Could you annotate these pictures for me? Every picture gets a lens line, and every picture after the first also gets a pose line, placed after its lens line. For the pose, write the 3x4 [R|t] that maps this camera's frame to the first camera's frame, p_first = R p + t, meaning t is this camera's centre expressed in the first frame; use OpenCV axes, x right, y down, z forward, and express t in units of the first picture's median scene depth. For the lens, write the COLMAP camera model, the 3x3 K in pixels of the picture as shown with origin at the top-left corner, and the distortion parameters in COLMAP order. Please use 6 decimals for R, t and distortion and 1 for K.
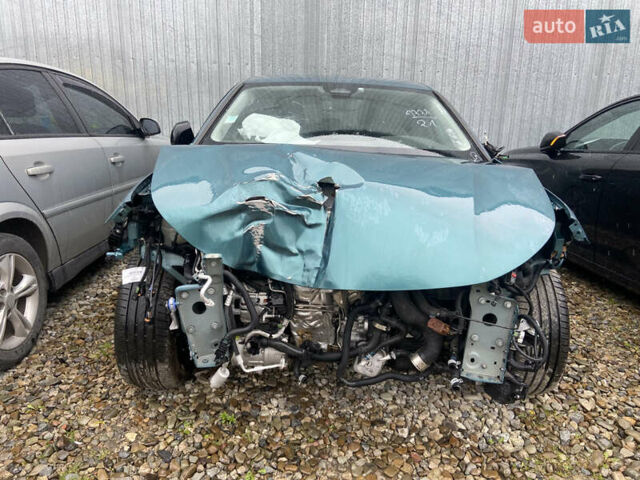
lens RADIAL K [[478.7, 0, 320.3], [0, 478.7, 234.6], [0, 0, 1]] dist [0.059942, -0.061016]
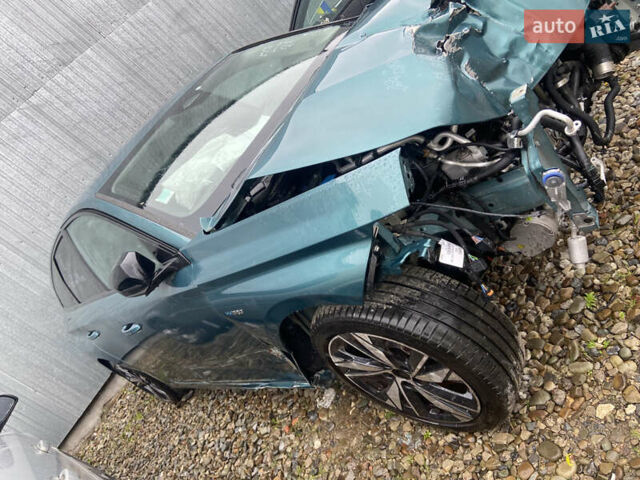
lens RADIAL K [[478.7, 0, 317.4], [0, 478.7, 245.9], [0, 0, 1]] dist [0.059942, -0.061016]
pose [[0.408149, -0.770528, 0.489593, -0.740419], [0.837994, 0.528987, 0.133934, -0.155091], [-0.362188, 0.355611, 0.861603, 0.477725]]
